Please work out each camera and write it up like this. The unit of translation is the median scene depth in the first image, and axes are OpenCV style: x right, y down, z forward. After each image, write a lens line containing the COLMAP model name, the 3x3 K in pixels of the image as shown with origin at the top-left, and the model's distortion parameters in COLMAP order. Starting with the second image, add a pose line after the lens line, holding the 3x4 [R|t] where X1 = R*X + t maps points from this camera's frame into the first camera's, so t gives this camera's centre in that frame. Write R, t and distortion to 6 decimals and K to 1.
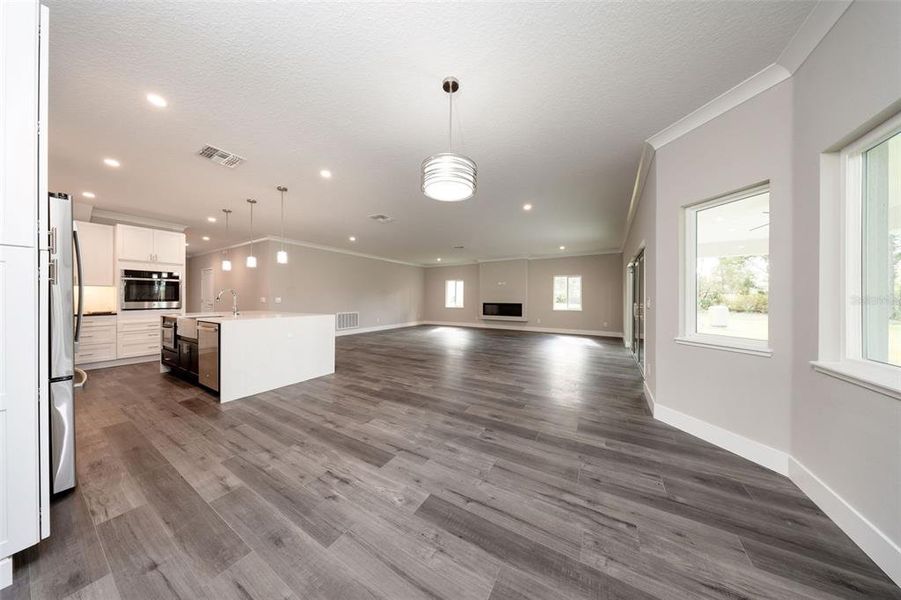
lens RADIAL K [[260.0, 0, 452.6], [0, 260.0, 297.5], [0, 0, 1]] dist [0.011221, -0.000018]
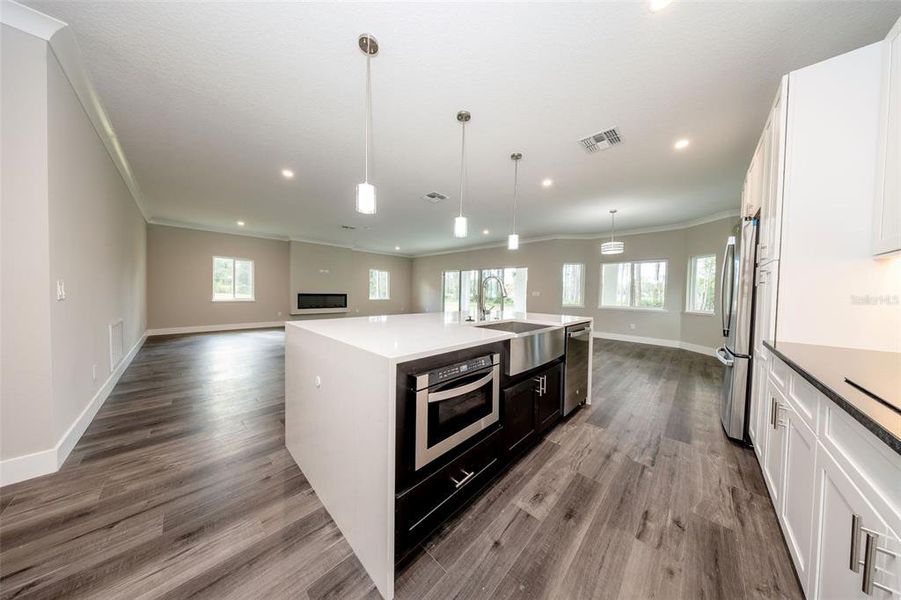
lens RADIAL K [[259.0, 0, 449.8], [0, 259.0, 298.3], [0, 0, 1]] dist [-0.004663, -0.000022]
pose [[0.221571, -0.025835, 0.974802, -0.569516], [-0.024741, 0.999178, 0.032104, -0.001621], [-0.974830, -0.031231, 0.220750, 0.394636]]
